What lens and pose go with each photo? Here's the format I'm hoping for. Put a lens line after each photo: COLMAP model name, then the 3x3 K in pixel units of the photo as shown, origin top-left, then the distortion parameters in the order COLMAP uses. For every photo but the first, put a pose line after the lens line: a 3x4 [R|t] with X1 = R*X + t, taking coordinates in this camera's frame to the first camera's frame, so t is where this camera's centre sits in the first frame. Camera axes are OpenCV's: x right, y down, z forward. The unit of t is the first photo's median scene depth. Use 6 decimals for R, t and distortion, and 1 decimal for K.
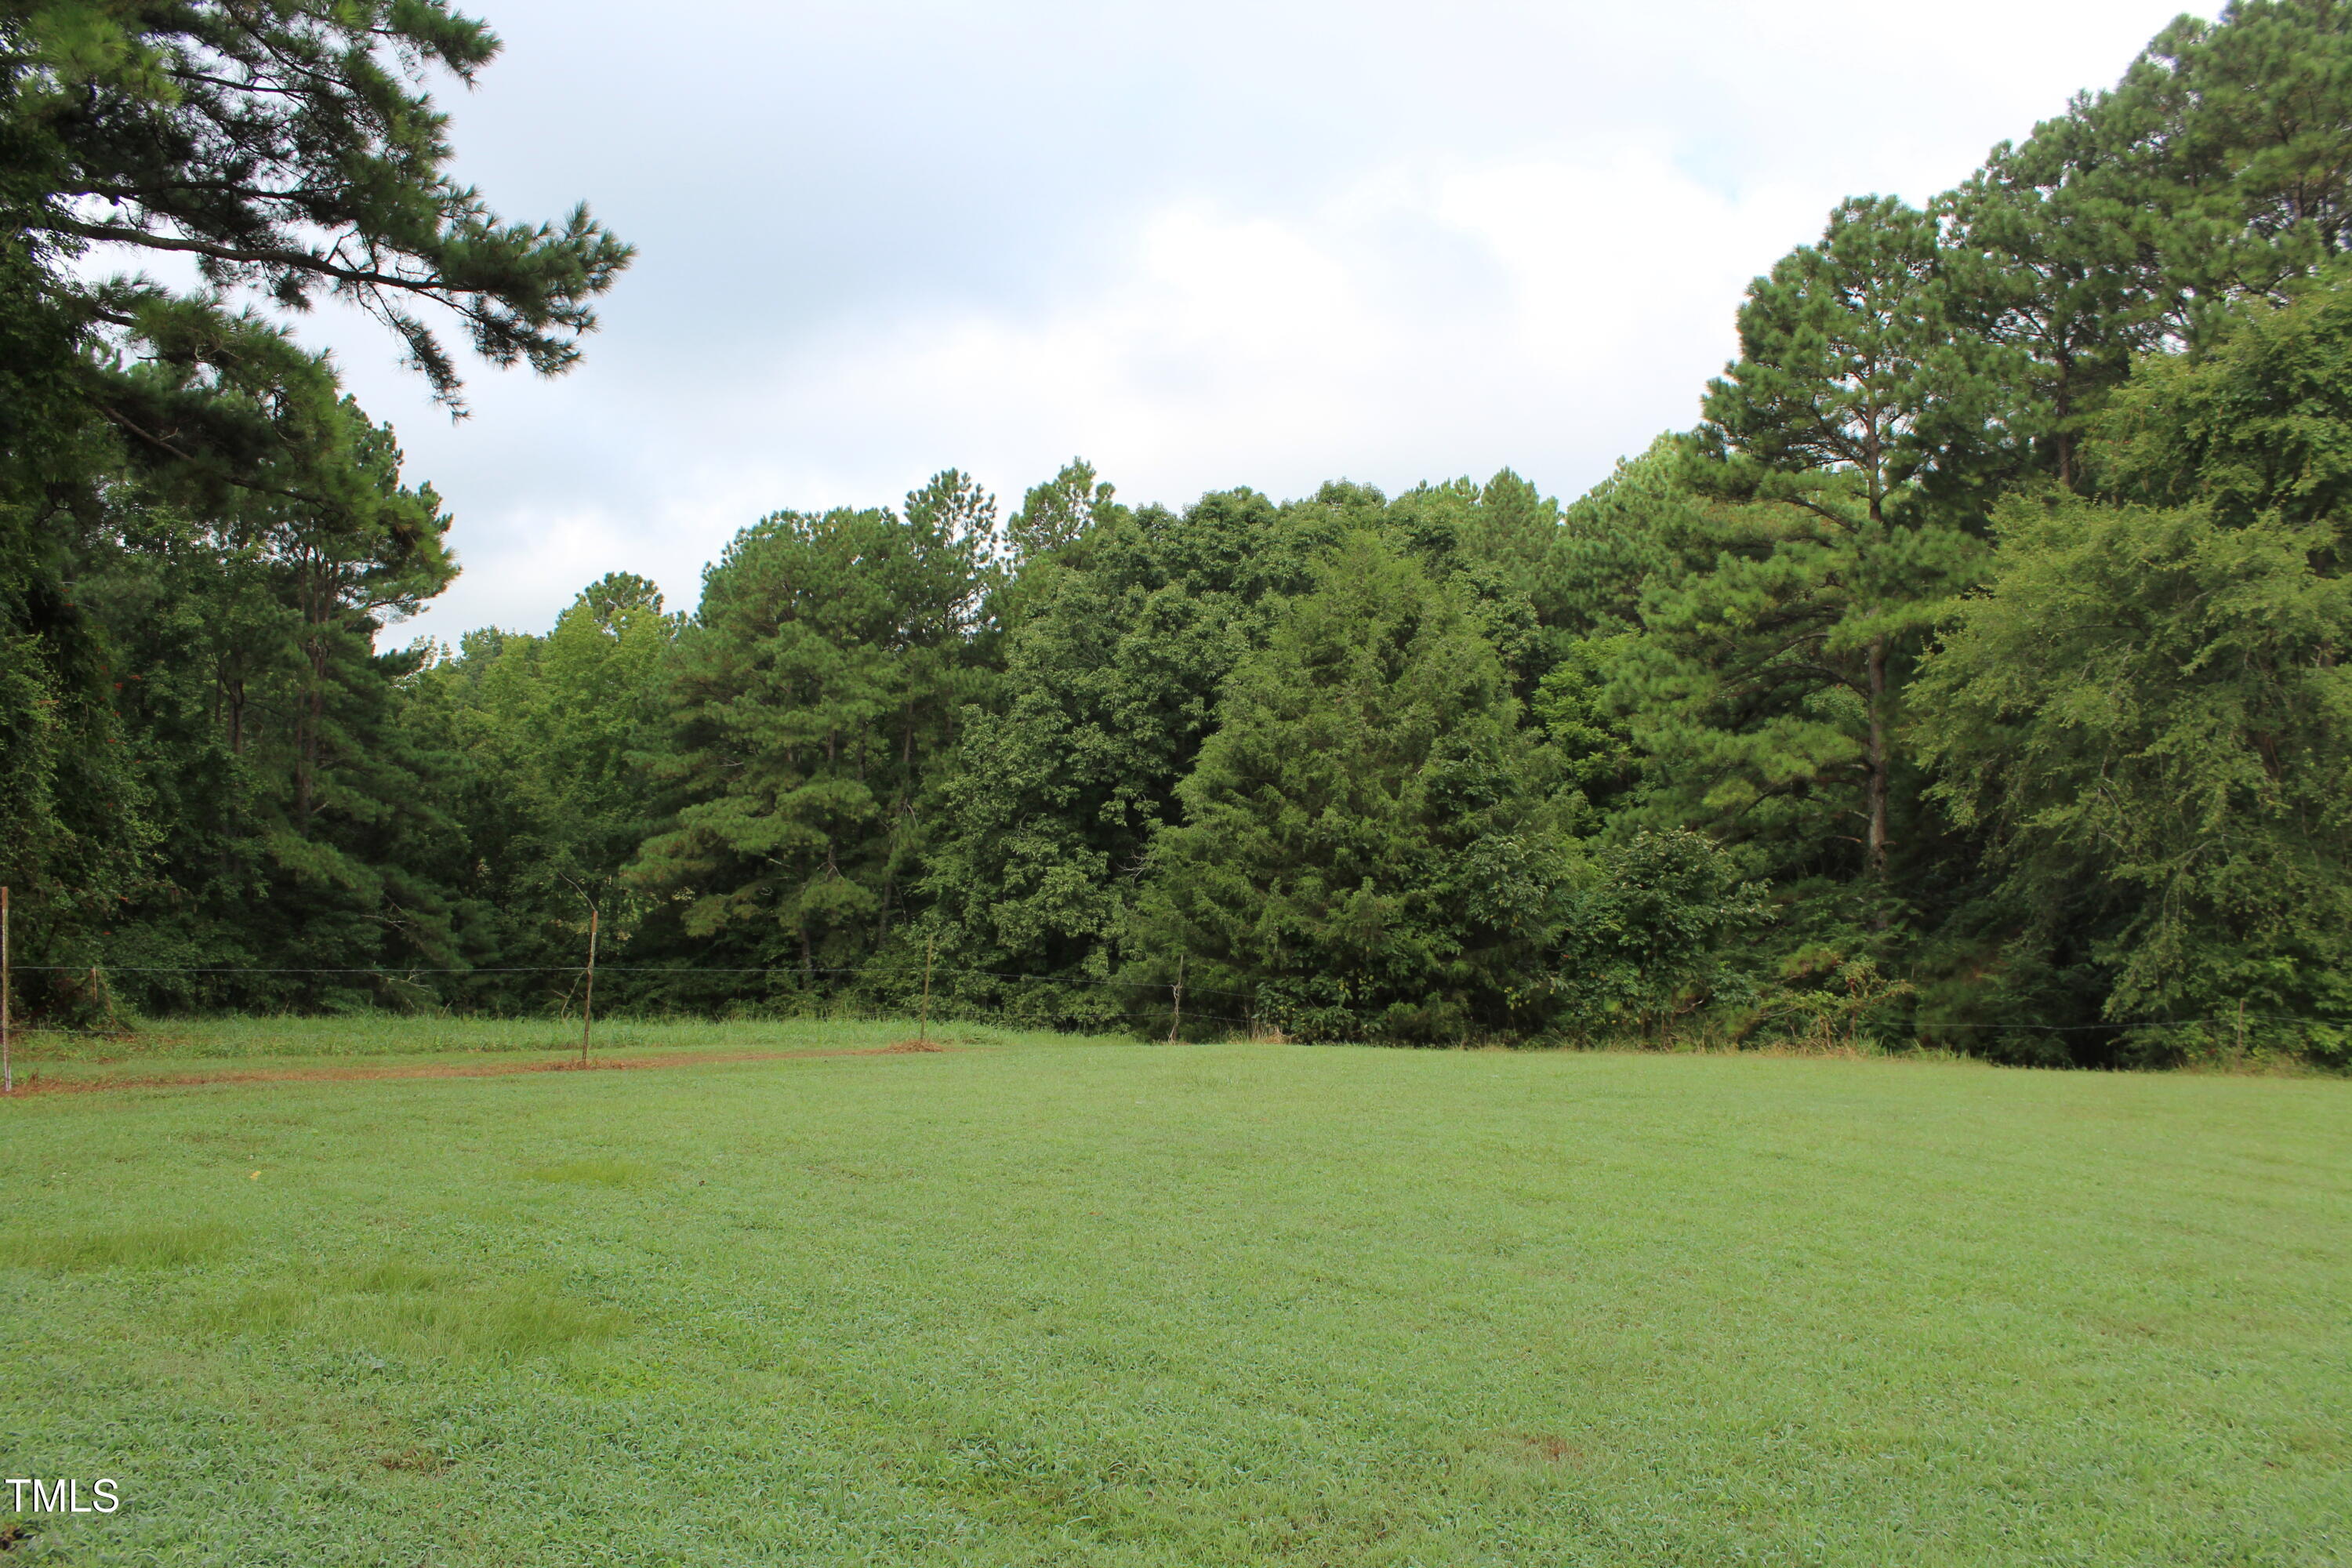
lens RADIAL K [[2014.6, 0, 1168.1], [0, 2014.6, 795.3], [0, 0, 1]] dist [-0.165642, 0.168278]
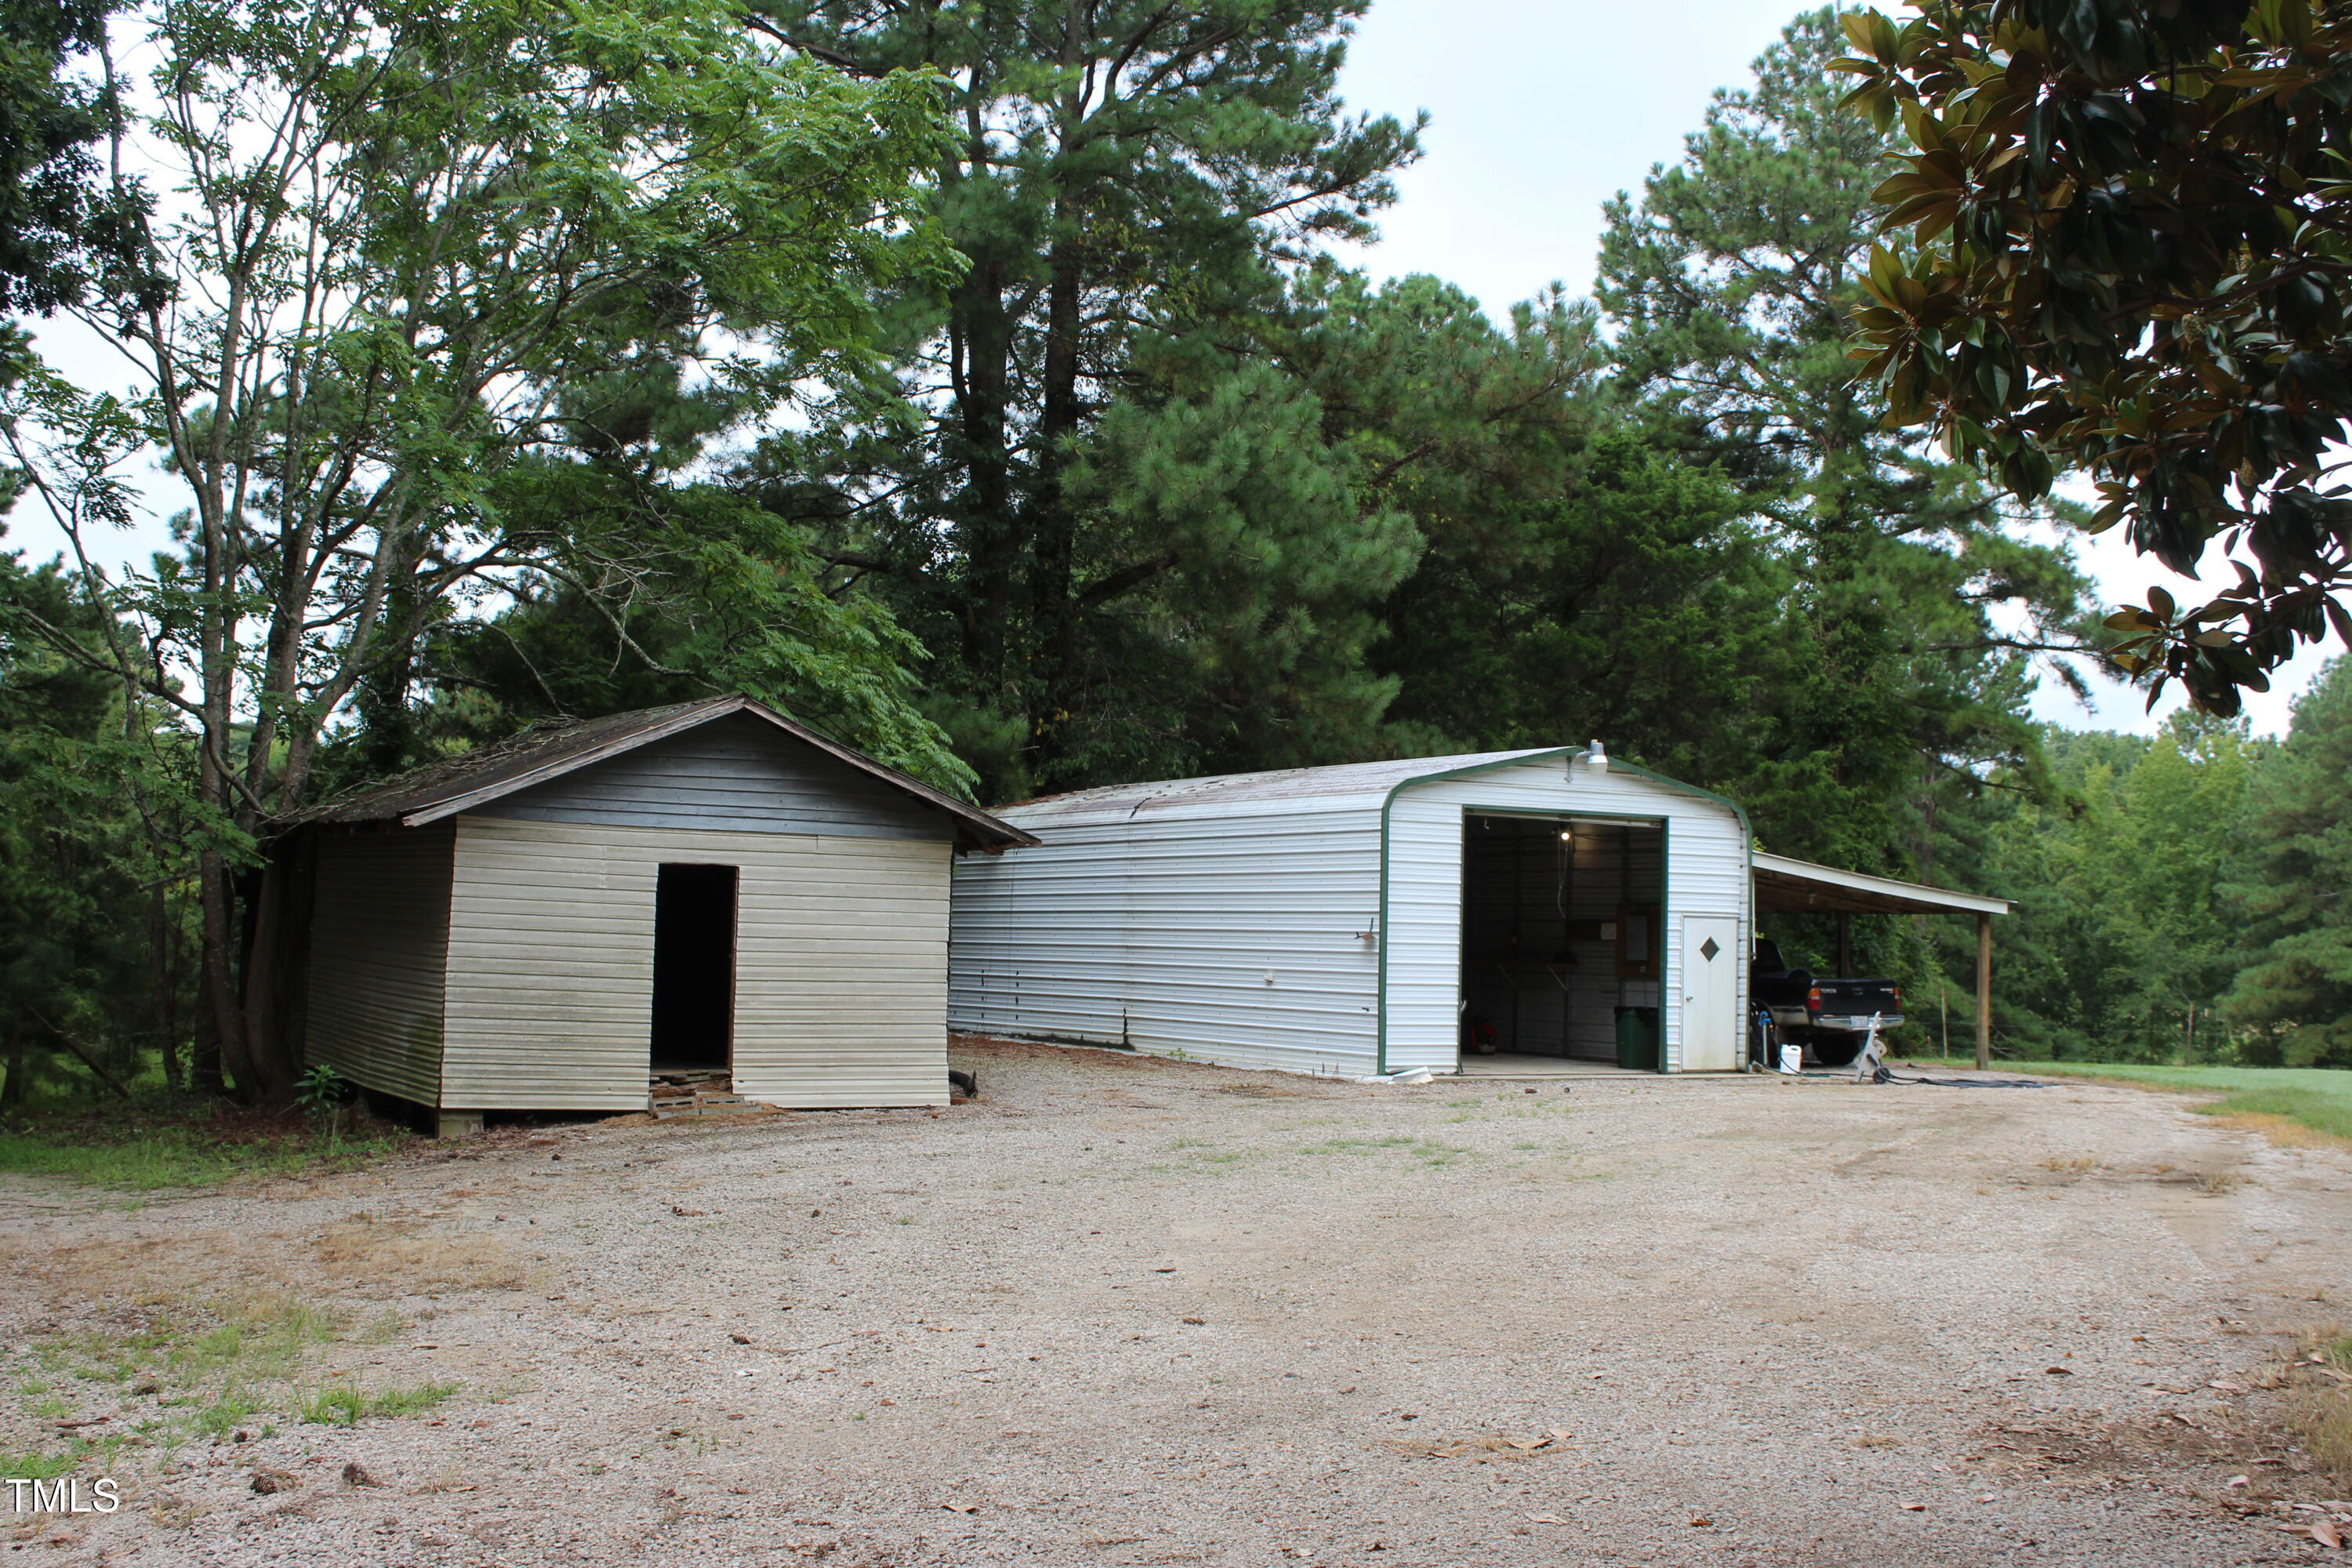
lens RADIAL K [[2629.6, 0, 1176.0], [0, 2629.6, 784.0], [0, 0, 1]] dist [-0.085044, 0.062757]
pose [[0.795157, -0.049468, -0.604382, 0.118184], [0.018406, 0.998177, -0.057484, -0.007275], [0.606124, 0.034584, 0.794618, -0.409466]]
